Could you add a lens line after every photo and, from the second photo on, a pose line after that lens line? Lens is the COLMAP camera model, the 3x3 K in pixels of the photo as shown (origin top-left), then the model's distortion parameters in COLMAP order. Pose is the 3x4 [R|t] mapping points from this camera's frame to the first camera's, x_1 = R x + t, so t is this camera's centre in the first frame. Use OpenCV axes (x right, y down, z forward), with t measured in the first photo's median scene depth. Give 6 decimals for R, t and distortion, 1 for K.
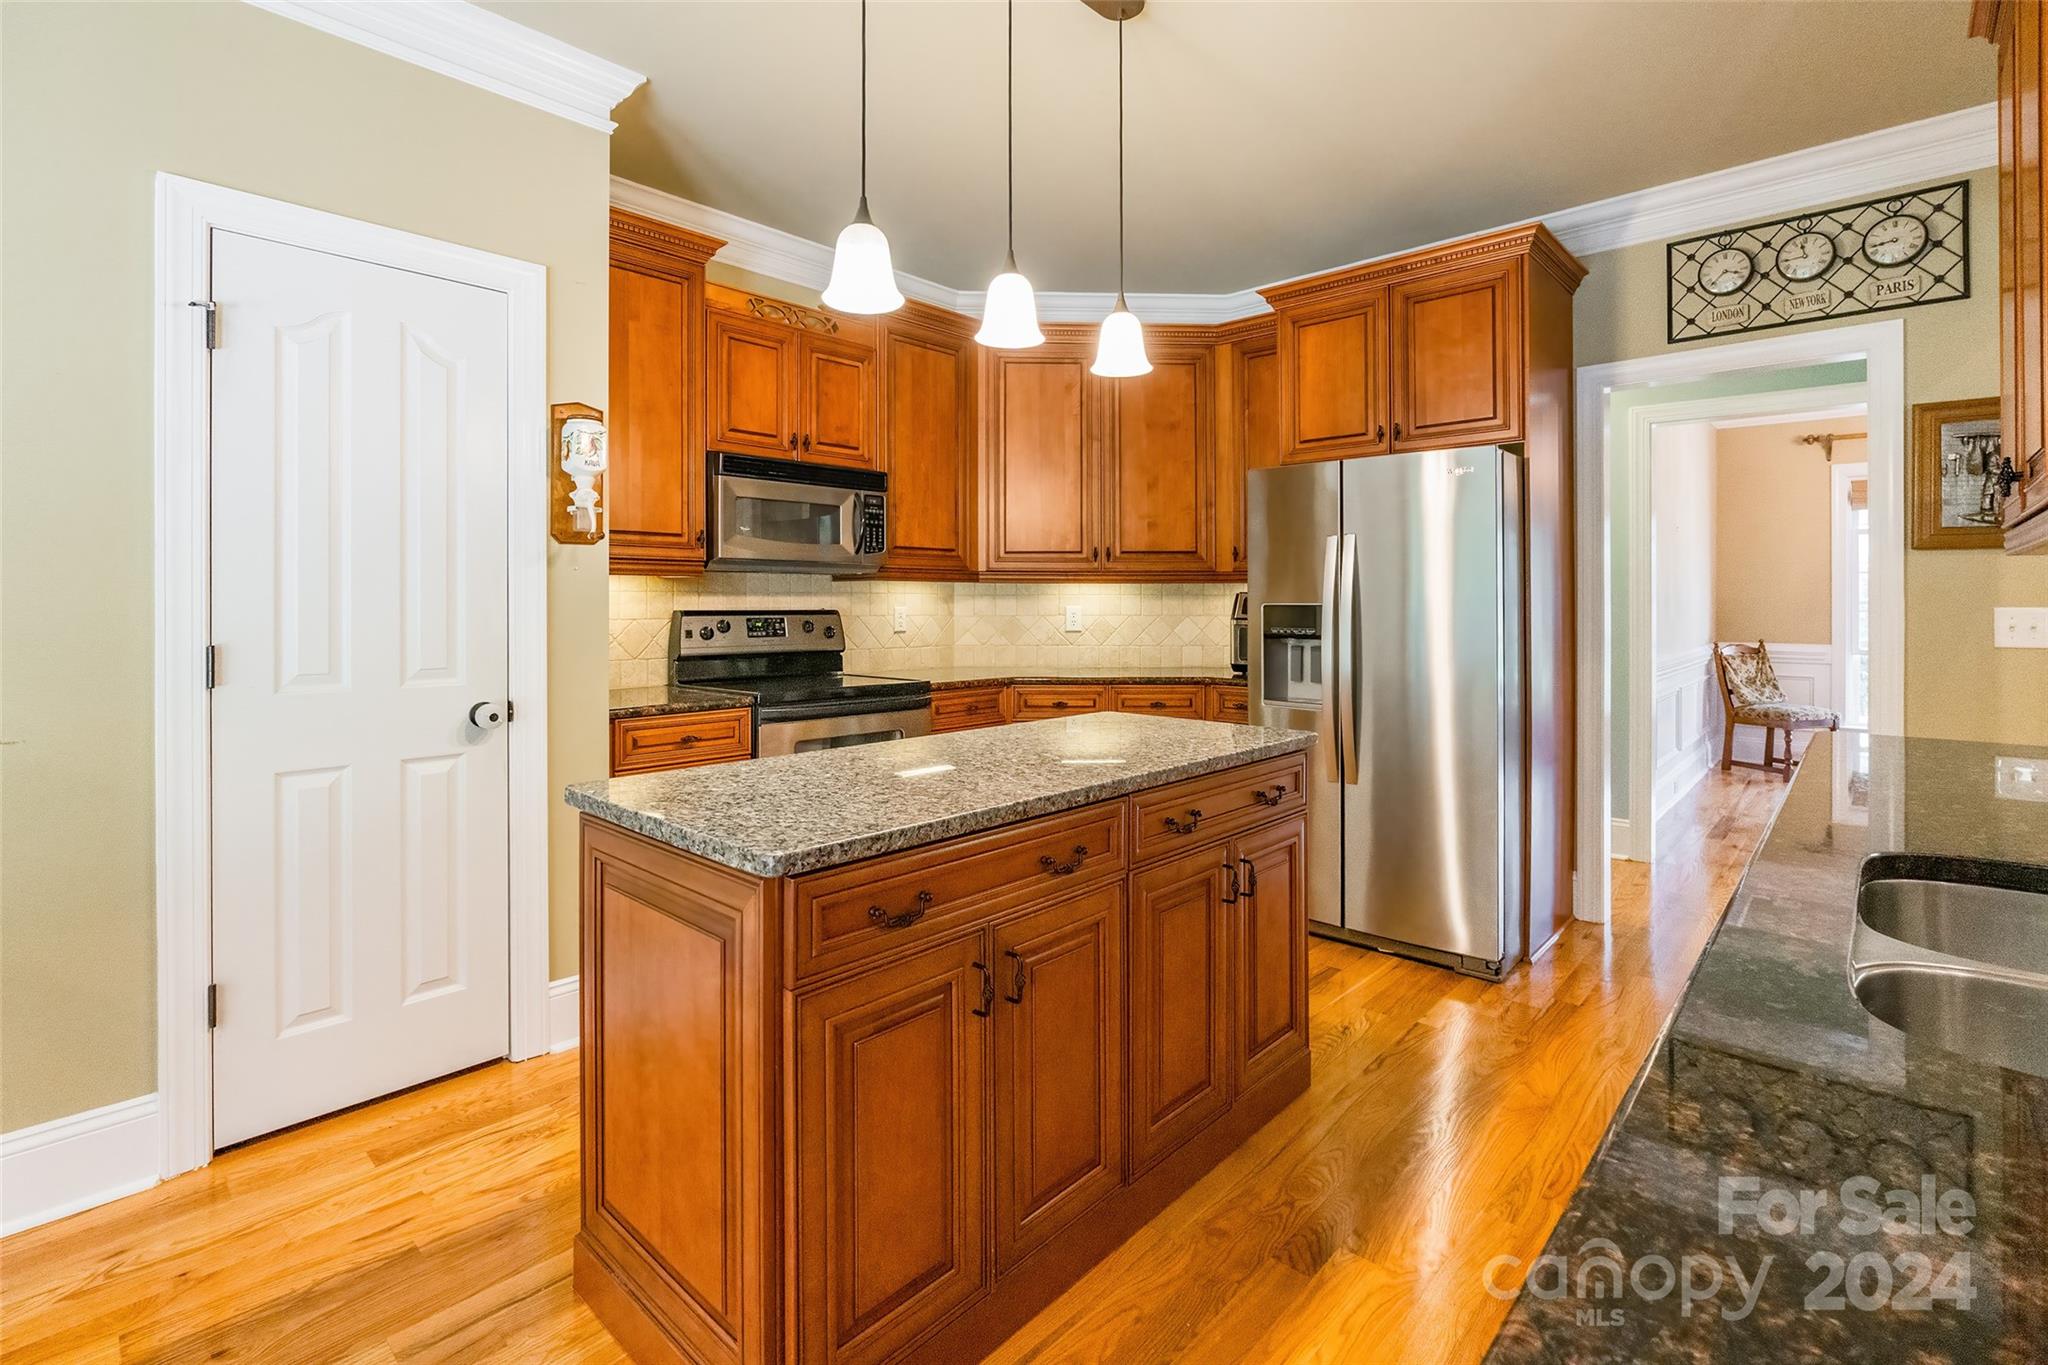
lens RADIAL K [[951.4, 0, 1034.4], [0, 951.4, 595.6], [0, 0, 1]] dist [-0.012221, -0.000278]
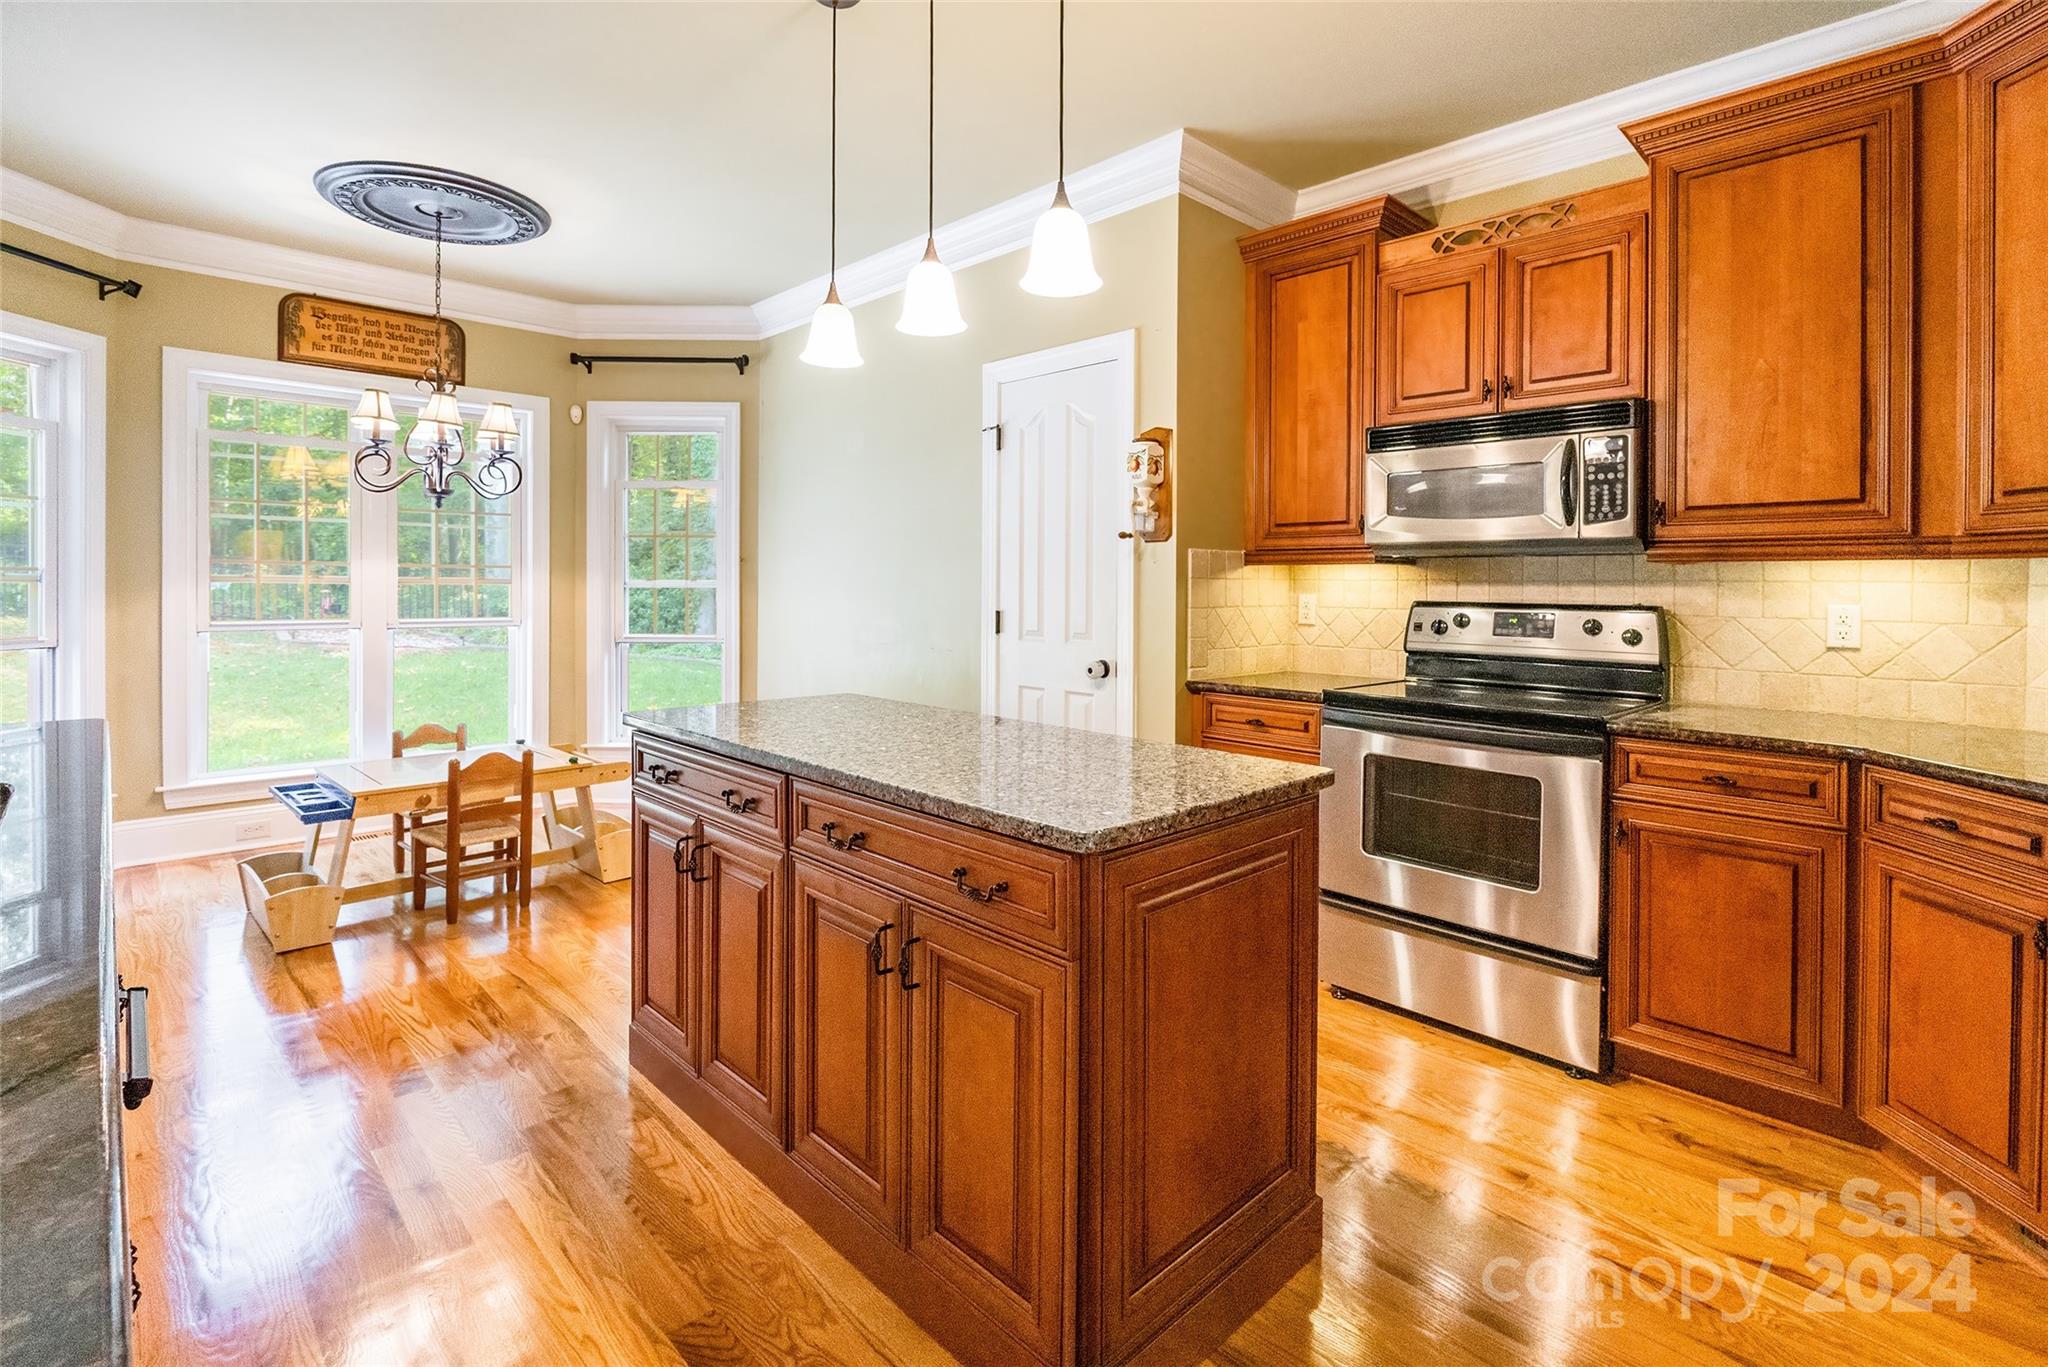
lens RADIAL K [[951.4, 0, 1034.4], [0, 951.4, 596.6], [0, 0, 1]] dist [-0.012221, -0.000278]
pose [[-0.055761, 0.012684, -0.998364, 0.553227], [-0.002576, 0.999914, 0.012847, 0.000860], [0.998441, 0.003288, -0.055723, 0.661886]]
